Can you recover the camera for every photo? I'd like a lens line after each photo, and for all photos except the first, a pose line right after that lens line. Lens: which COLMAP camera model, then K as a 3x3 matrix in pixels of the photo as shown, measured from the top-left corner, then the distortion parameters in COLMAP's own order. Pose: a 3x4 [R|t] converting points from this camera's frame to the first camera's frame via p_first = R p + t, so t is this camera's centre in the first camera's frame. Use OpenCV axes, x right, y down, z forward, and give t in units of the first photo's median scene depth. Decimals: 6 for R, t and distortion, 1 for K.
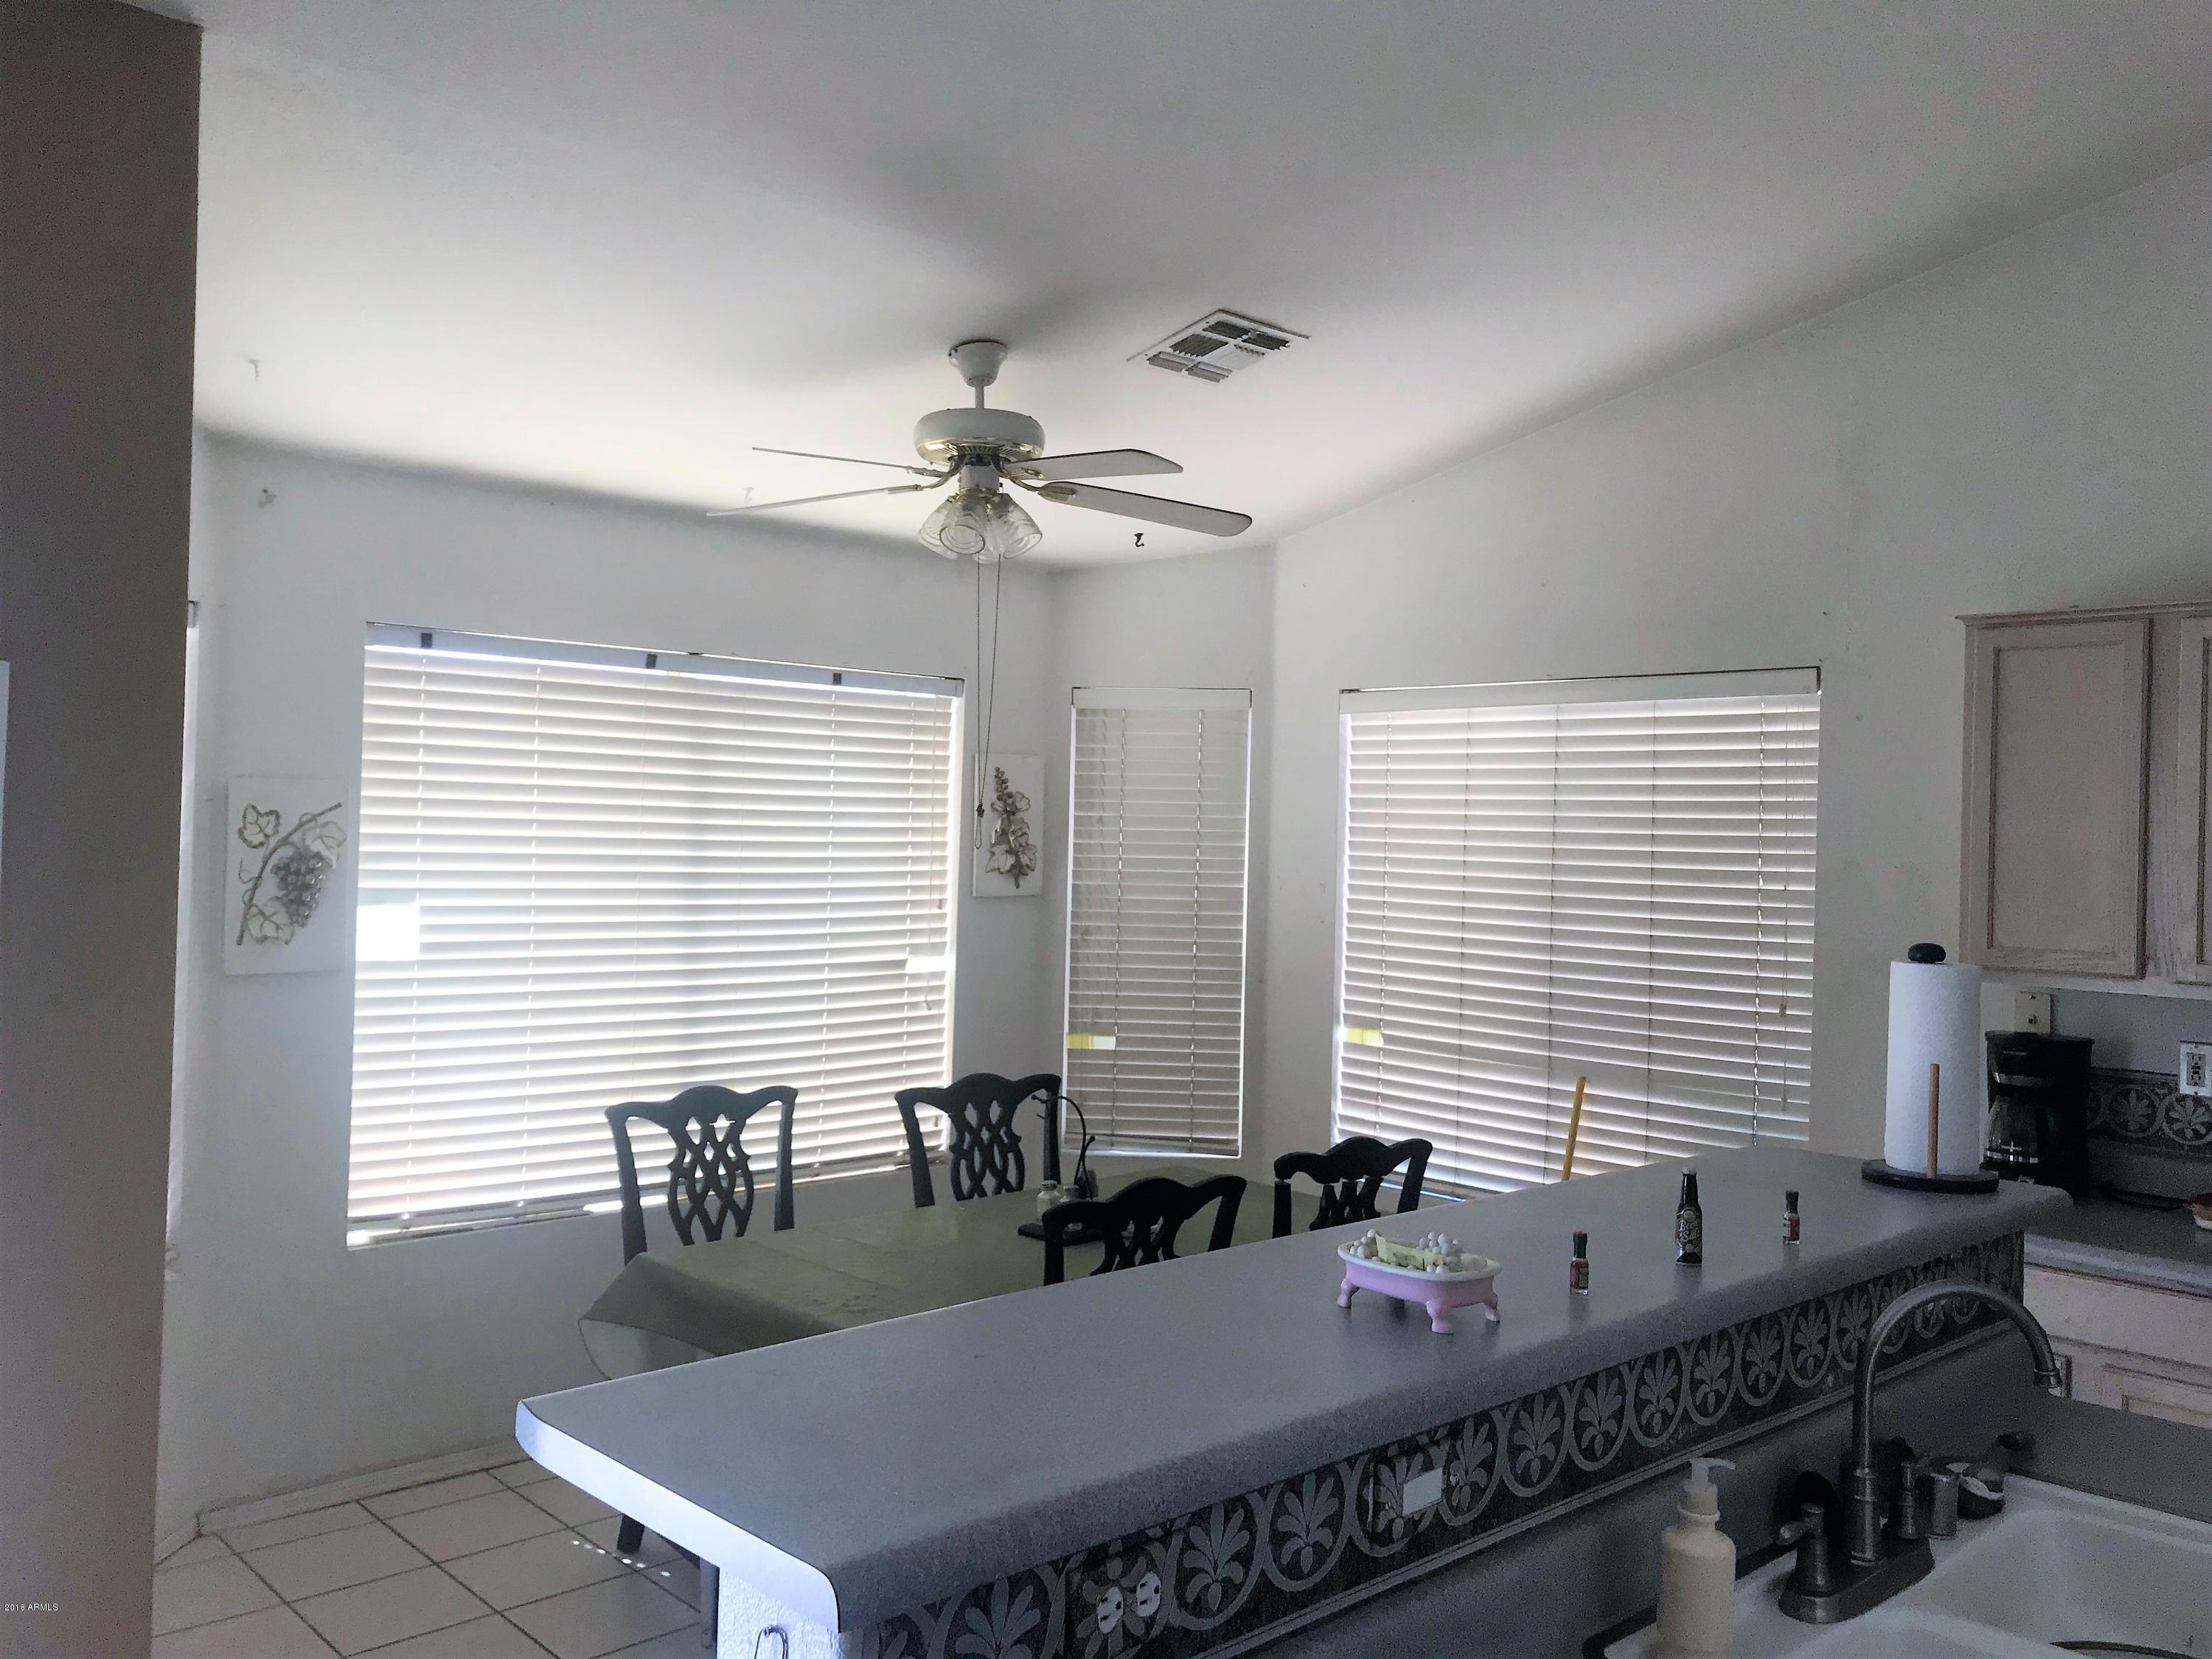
lens RADIAL K [[1785.5, 0, 1109.6], [0, 1785.5, 802.3], [0, 0, 1]] dist [0.060863, -0.098830]
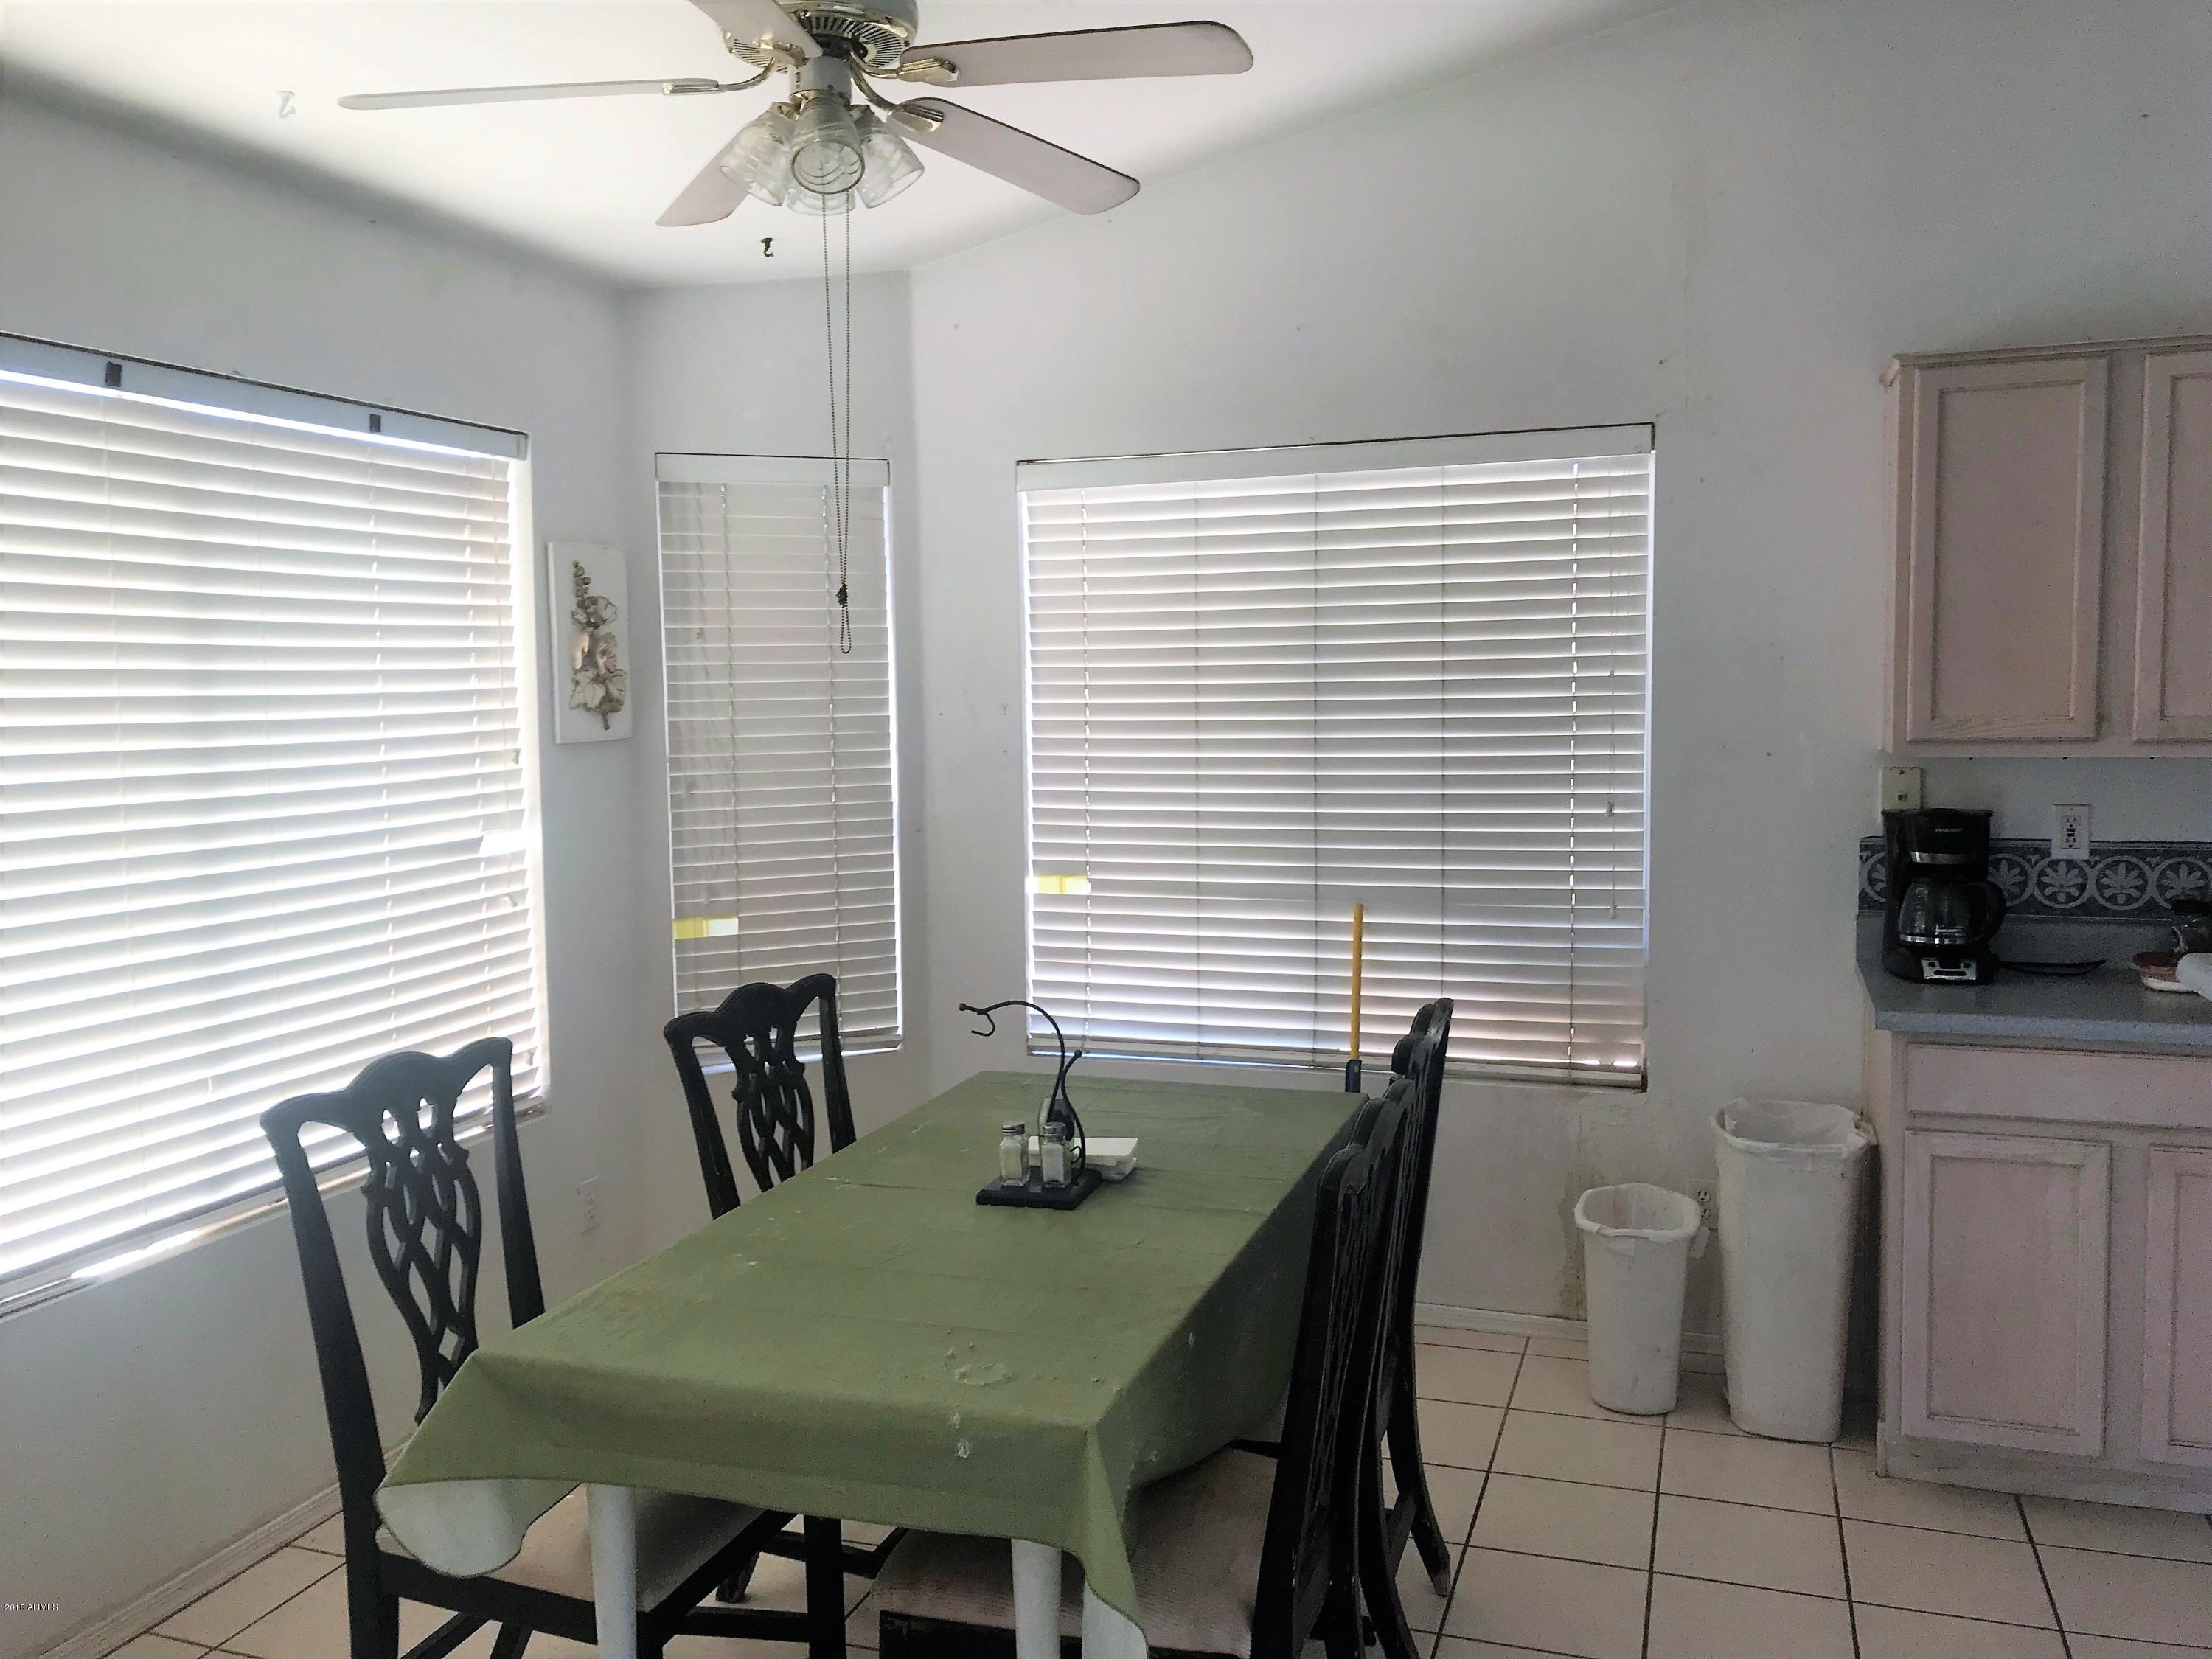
lens RADIAL K [[1797.7, 0, 1110.2], [0, 1797.7, 808.2], [0, 0, 1]] dist [0.083365, -0.100516]
pose [[0.881005, -0.072926, 0.467452, -0.226944], [0.031612, 0.994914, 0.095636, 0.016486], [-0.472049, -0.069479, 0.878830, 0.261284]]
